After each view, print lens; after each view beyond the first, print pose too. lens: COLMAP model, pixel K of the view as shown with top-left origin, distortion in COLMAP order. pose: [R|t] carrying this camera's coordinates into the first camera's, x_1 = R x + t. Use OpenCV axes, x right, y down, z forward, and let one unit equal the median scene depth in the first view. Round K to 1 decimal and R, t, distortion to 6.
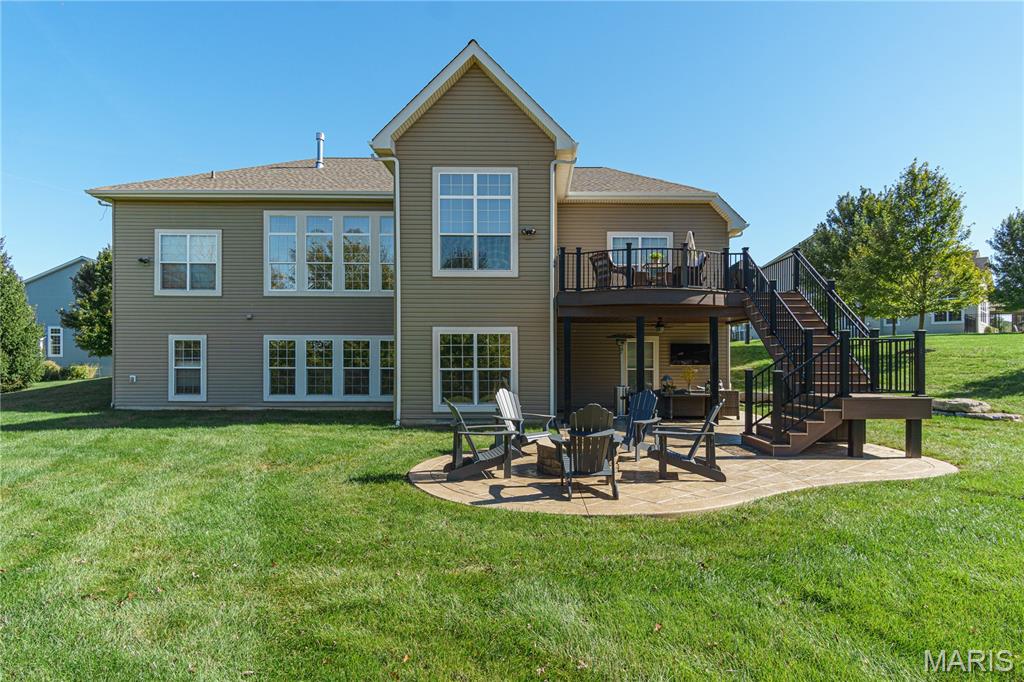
lens RADIAL K [[551.2, 0, 539.5], [0, 551.2, 368.3], [0, 0, 1]] dist [0.004639, 0.000439]
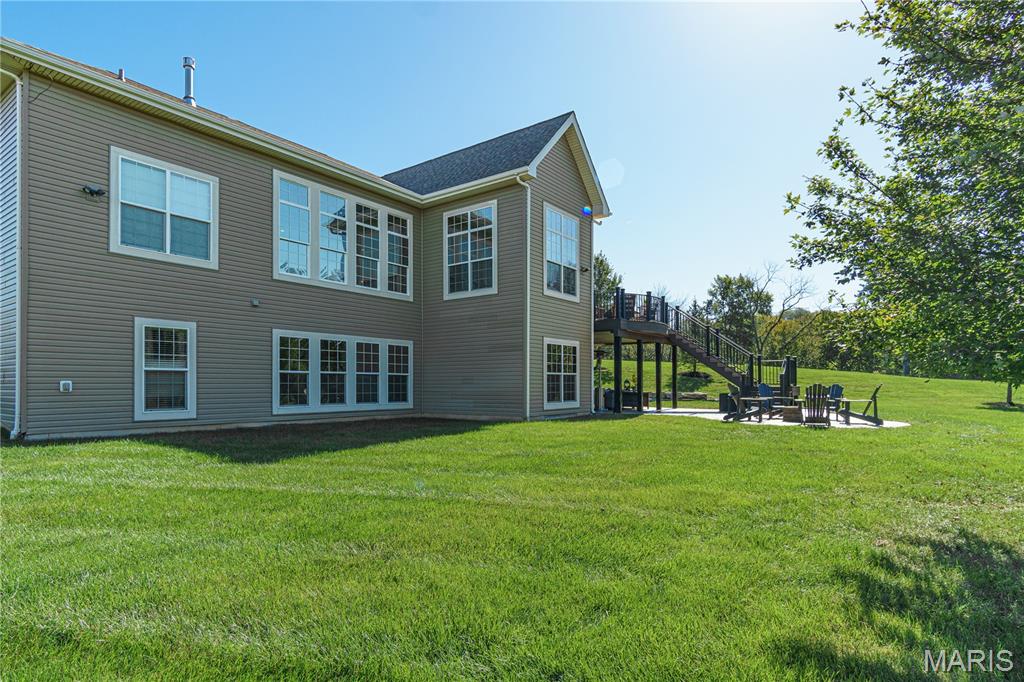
lens RADIAL K [[556.7, 0, 510.1], [0, 556.7, 377.0], [0, 0, 1]] dist [0.000553, 0.000192]
pose [[0.608423, 0.005618, 0.793593, -1.170932], [0.003222, 0.999949, -0.009550, 0.020391], [-0.793607, 0.008368, 0.608374, 0.336823]]
